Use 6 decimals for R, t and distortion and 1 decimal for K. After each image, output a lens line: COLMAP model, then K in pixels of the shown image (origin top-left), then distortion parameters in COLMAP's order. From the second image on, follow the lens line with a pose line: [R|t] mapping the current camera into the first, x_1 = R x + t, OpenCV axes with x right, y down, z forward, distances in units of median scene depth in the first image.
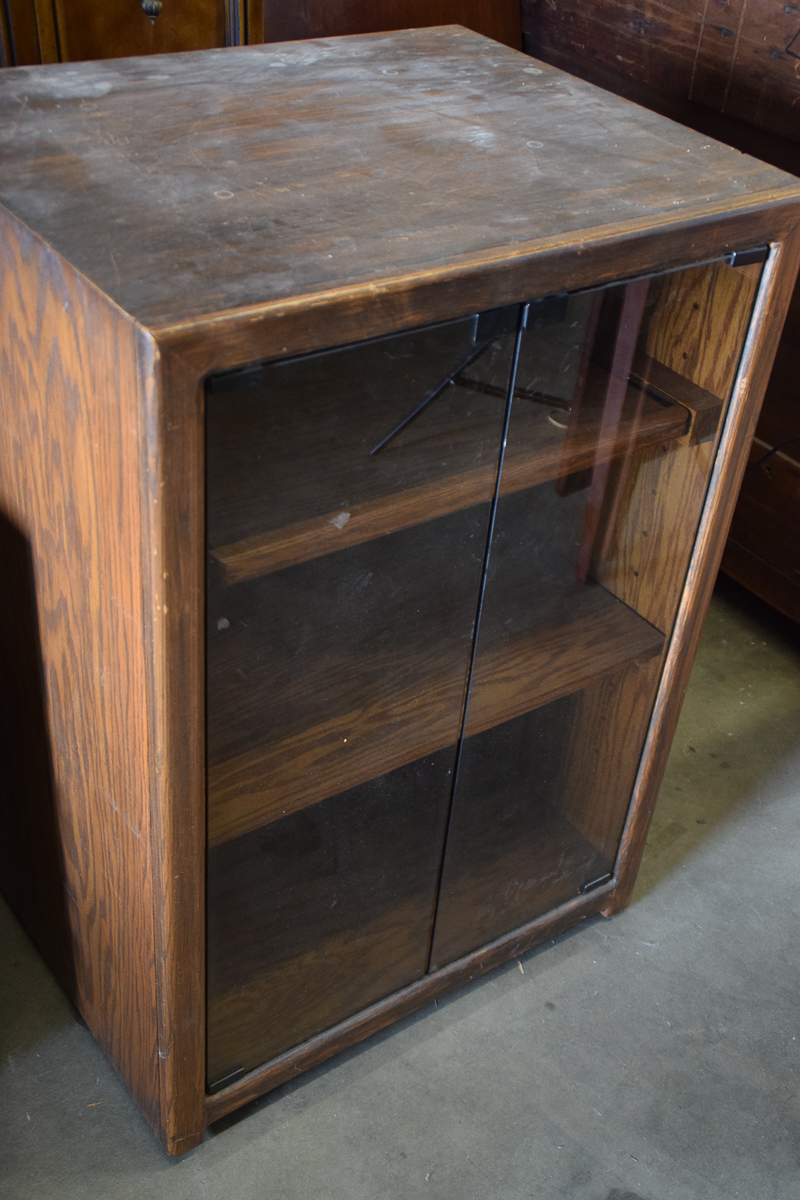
lens RADIAL K [[1400.2, 0, 399.0], [0, 1400.2, 603.1], [0, 0, 1]] dist [-0.003225, 0.000000]
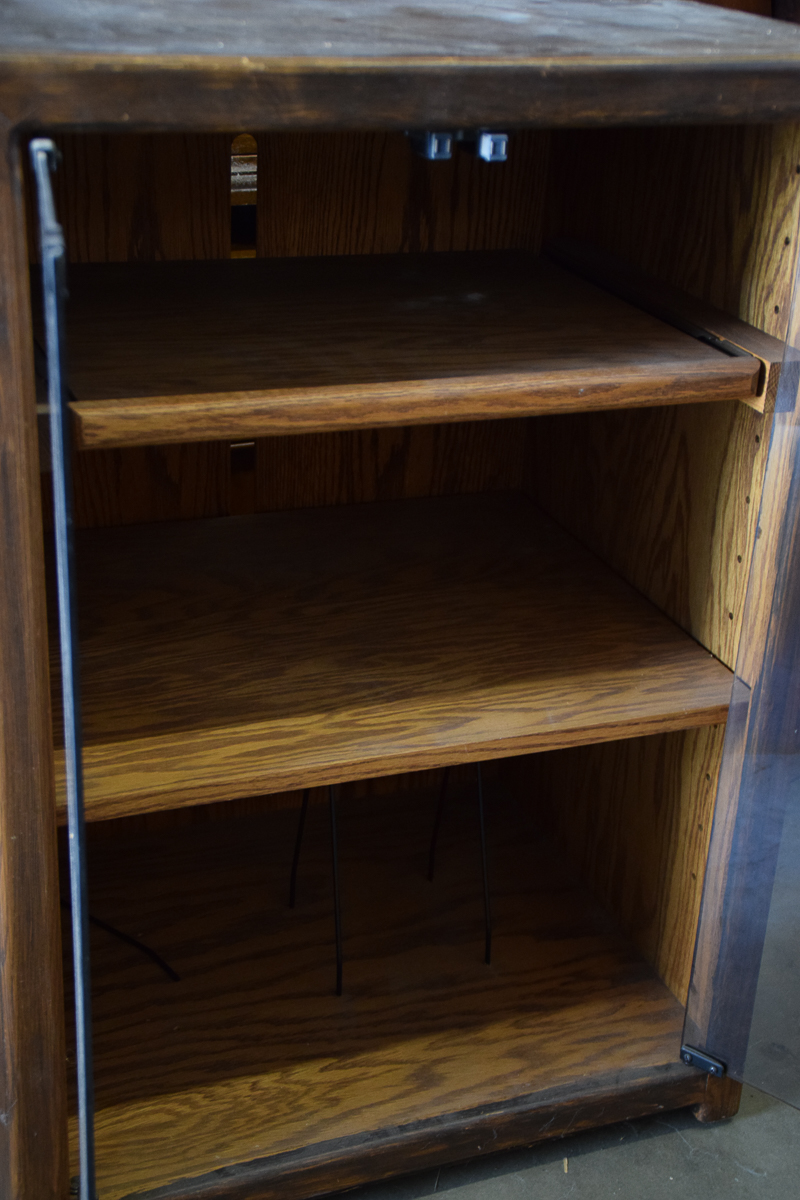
lens RADIAL K [[1604.5, 0, 402.3], [0, 1604.5, 596.6], [0, 0, 1]] dist [0.100993, 0.000000]
pose [[0.963203, 0.072398, -0.258840, 0.251504], [-0.129998, 0.968389, -0.212891, 0.203478], [0.235245, 0.238706, 0.942167, 0.131999]]
